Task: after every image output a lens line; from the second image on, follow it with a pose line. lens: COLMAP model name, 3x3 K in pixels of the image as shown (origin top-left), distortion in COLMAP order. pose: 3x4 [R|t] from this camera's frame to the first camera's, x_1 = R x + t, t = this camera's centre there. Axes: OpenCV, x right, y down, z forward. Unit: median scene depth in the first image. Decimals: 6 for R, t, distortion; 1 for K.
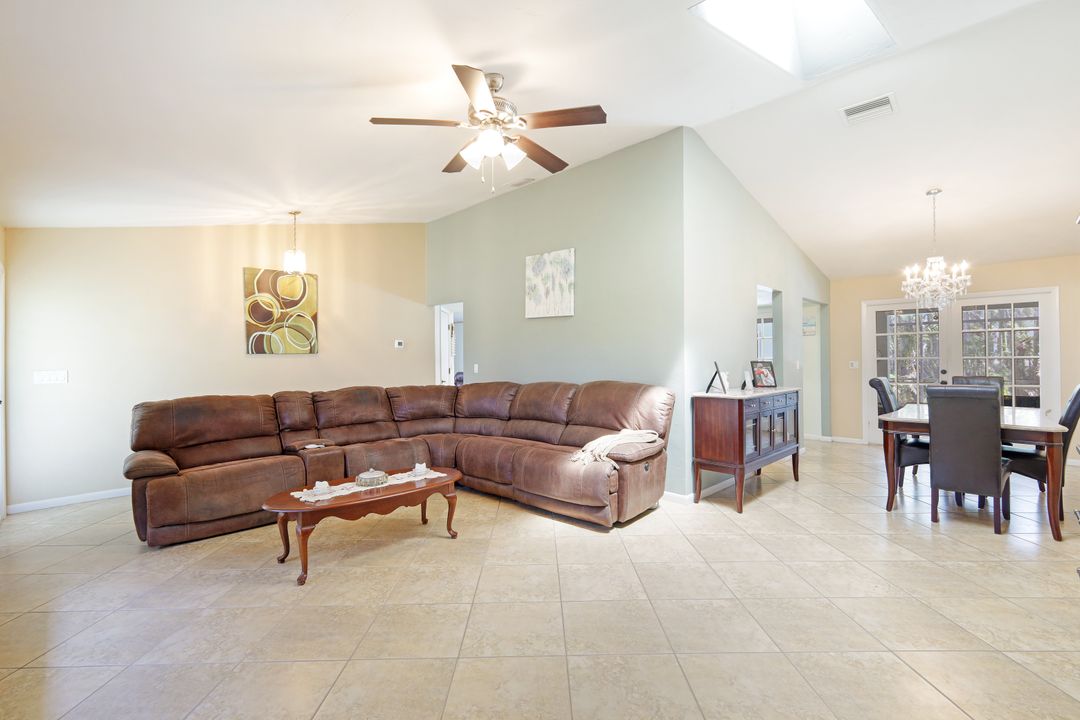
lens RADIAL K [[477.8, 0, 540.7], [0, 477.8, 357.6], [0, 0, 1]] dist [0.001809, 0.000326]
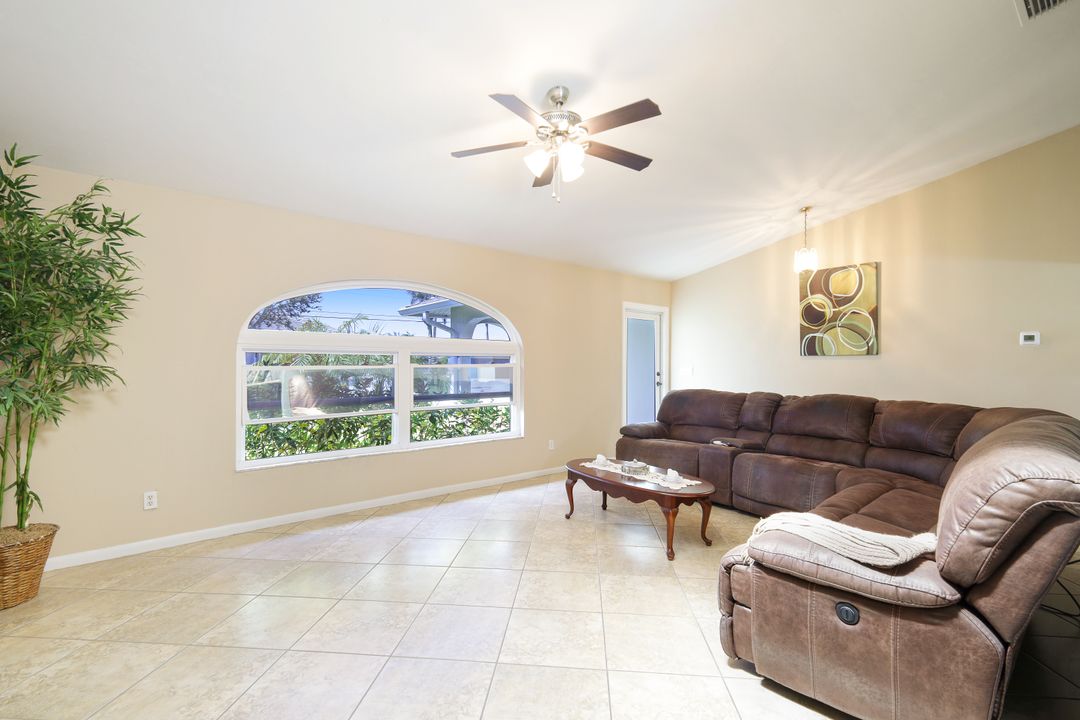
lens RADIAL K [[477.8, 0, 540.7], [0, 477.8, 357.6], [0, 0, 1]] dist [0.001809, 0.000326]
pose [[-0.075231, 0.002056, -0.997164, 0.463622], [-0.002762, 0.999994, 0.002270, -0.004416], [0.997162, 0.002925, -0.075225, 0.513169]]
